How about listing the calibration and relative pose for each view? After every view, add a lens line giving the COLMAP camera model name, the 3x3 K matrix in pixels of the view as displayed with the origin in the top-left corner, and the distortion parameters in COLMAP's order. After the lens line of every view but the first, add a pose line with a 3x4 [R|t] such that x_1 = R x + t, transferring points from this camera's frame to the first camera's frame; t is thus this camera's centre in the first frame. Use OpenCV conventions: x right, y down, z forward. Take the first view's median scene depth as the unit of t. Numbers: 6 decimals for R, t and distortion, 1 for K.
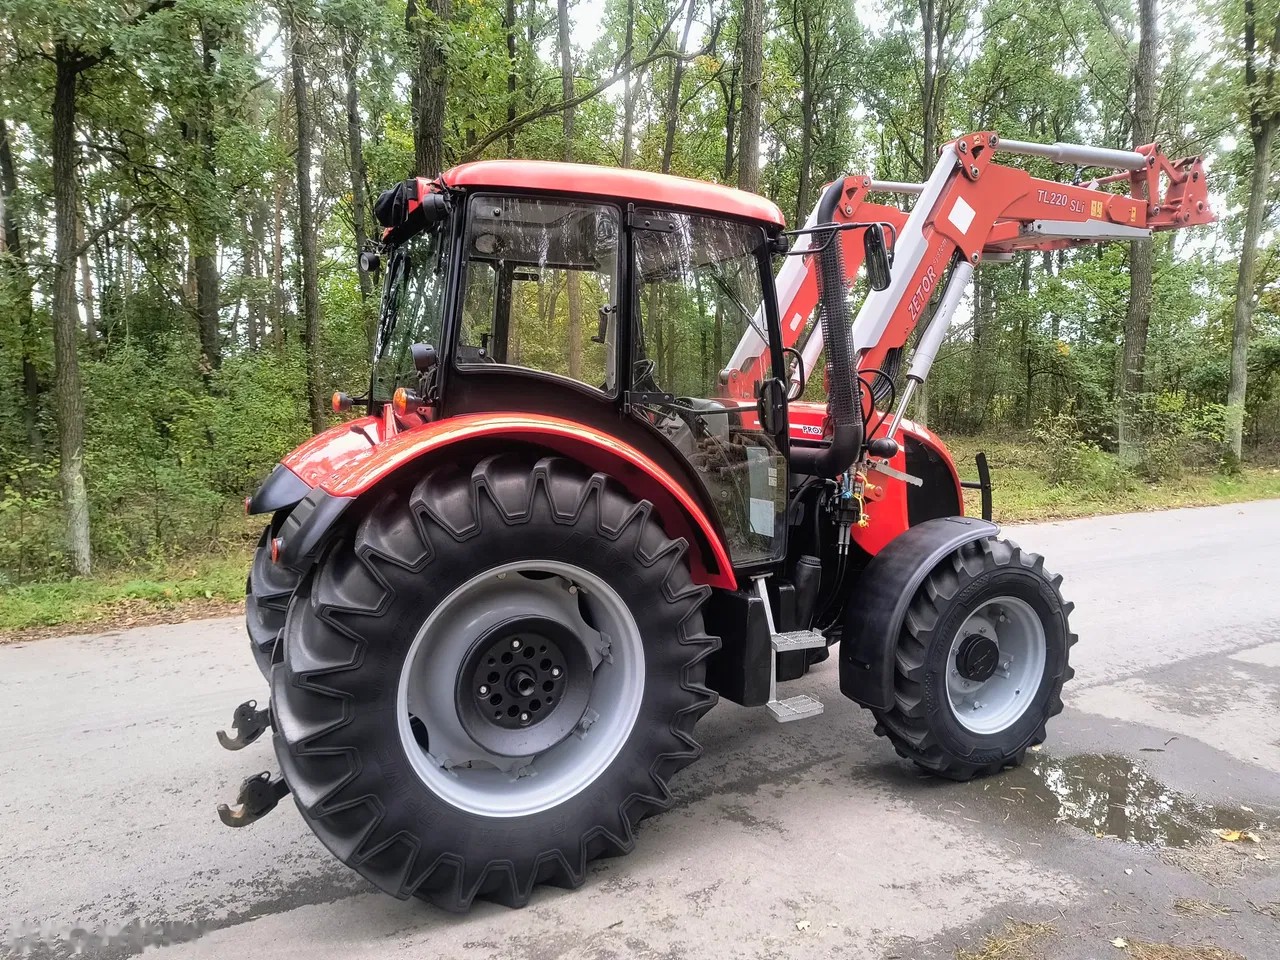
lens RADIAL K [[873.1, 0, 645.8], [0, 873.1, 488.6], [0, 0, 1]] dist [0.033264, -0.032309]
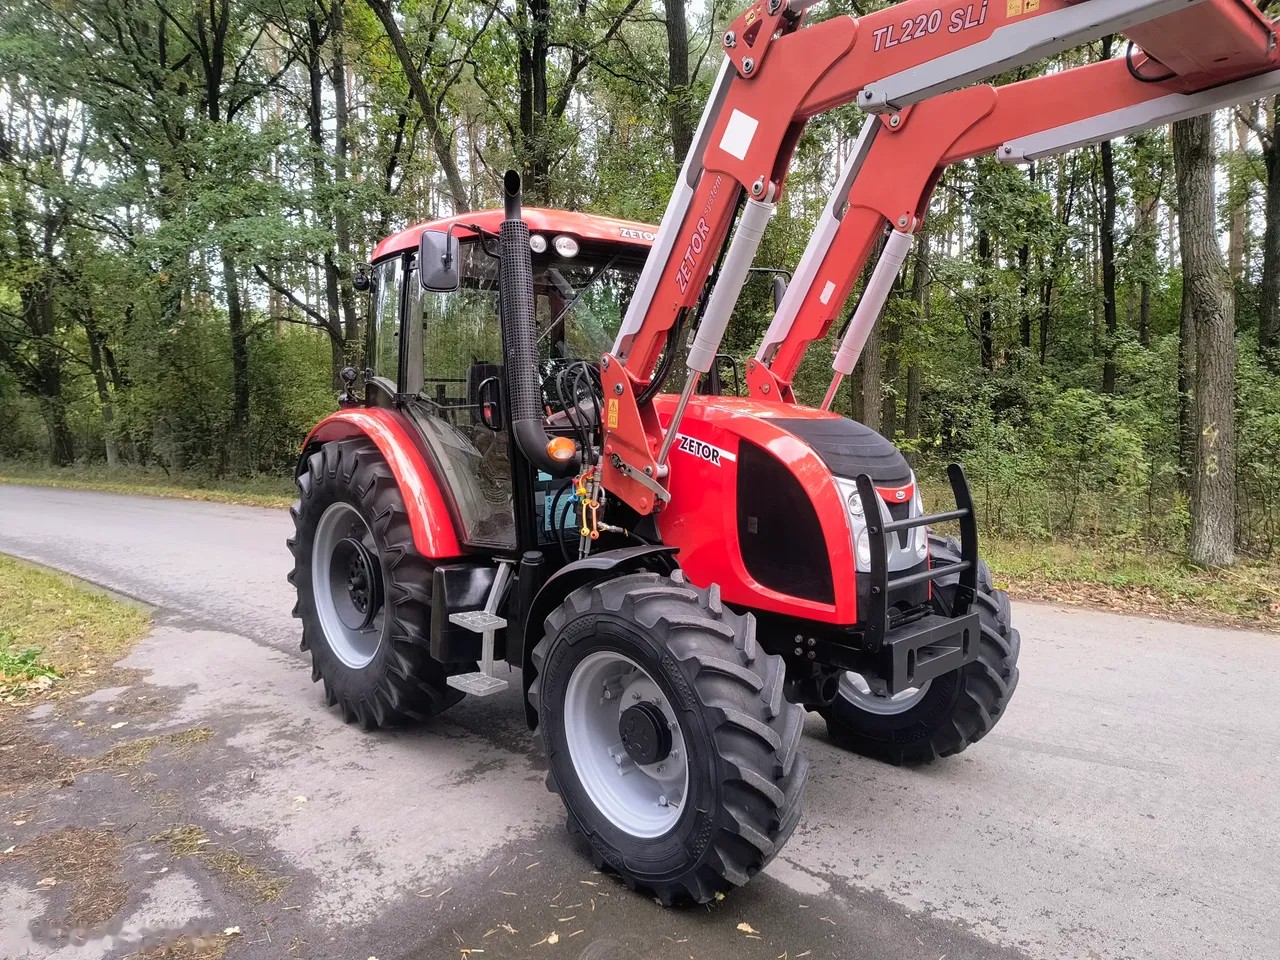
lens RADIAL K [[873.1, 0, 641.3], [0, 873.1, 479.5], [0, 0, 1]] dist [0.033264, -0.032309]
pose [[0.268317, 0.083349, -0.959718, 1.380605], [-0.081505, 0.994642, 0.063594, -0.094003], [0.959877, 0.061159, 0.273672, 0.985826]]
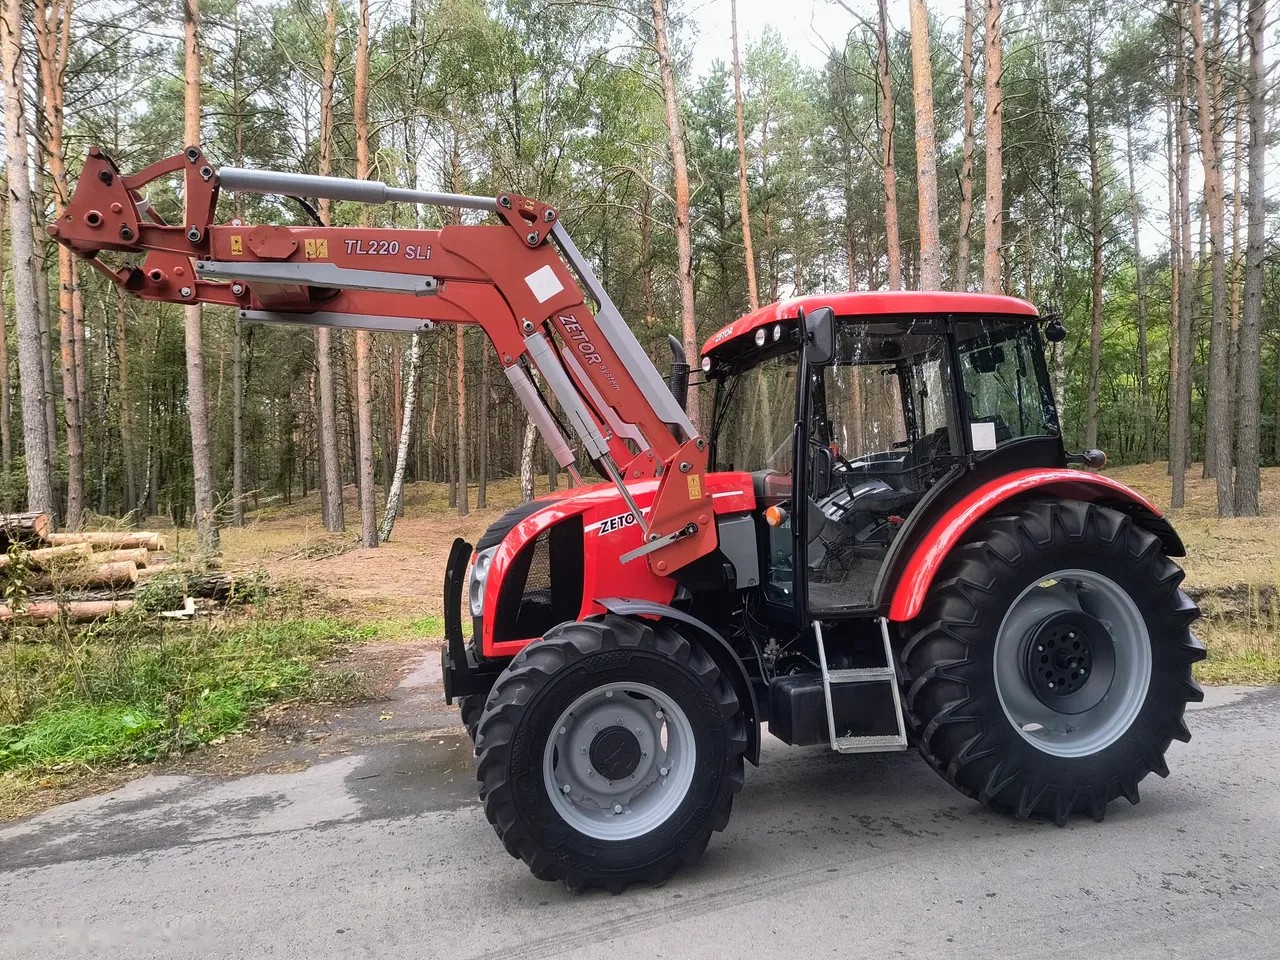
lens RADIAL K [[873.1, 0, 647.6], [0, 873.1, 478.3], [0, 0, 1]] dist [0.033264, -0.032309]
pose [[-0.976150, 0.045556, 0.212266, -0.055772], [0.063410, 0.994929, 0.078076, -0.251522], [-0.207632, 0.089674, -0.974088, 2.798718]]
